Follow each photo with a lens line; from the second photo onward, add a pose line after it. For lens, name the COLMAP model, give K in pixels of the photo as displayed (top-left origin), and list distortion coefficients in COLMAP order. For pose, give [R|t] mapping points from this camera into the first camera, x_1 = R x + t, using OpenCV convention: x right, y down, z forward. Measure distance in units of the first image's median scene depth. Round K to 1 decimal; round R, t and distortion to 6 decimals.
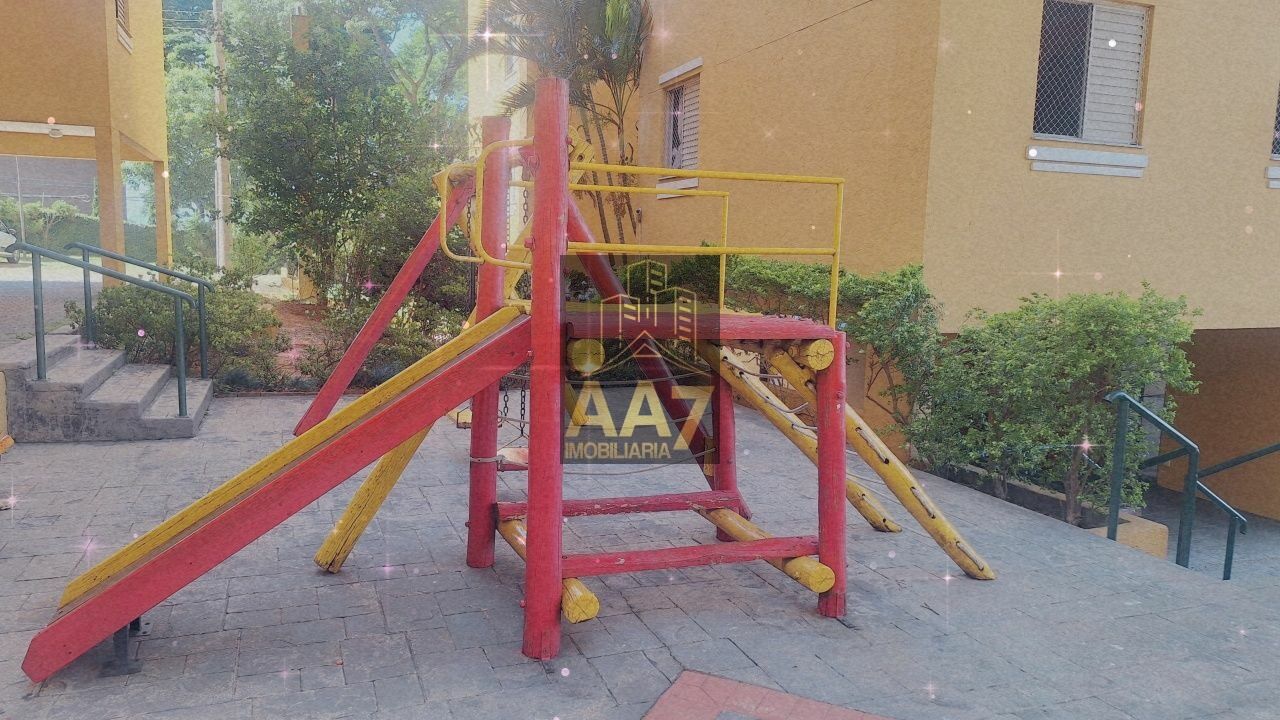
lens RADIAL K [[908.1, 0, 639.8], [0, 908.1, 359.9], [0, 0, 1]] dist [0.045109, 0.000502]
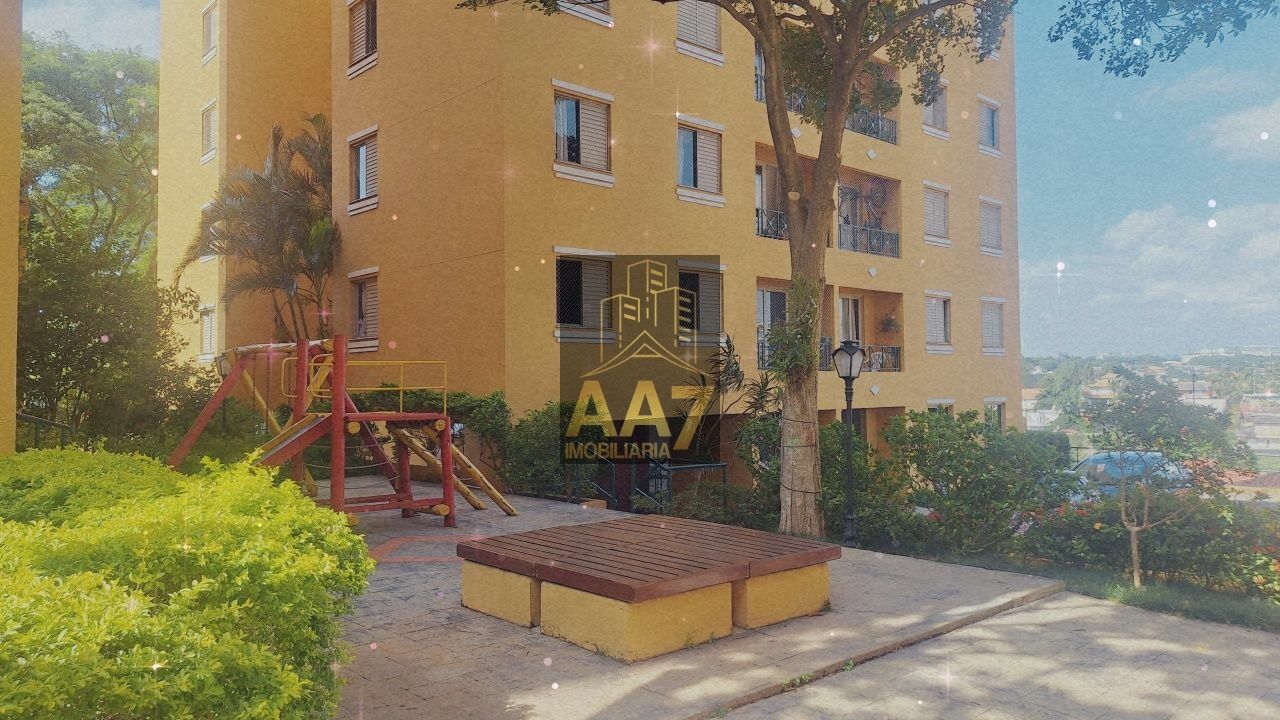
lens RADIAL K [[908.1, 0, 640.3], [0, 908.1, 357.3], [0, 0, 1]] dist [0.045109, 0.000502]
pose [[0.935552, -0.027015, 0.352154, -0.108821], [0.077073, 0.988656, -0.128912, 0.107382], [-0.344677, 0.147745, 0.927022, -0.984332]]
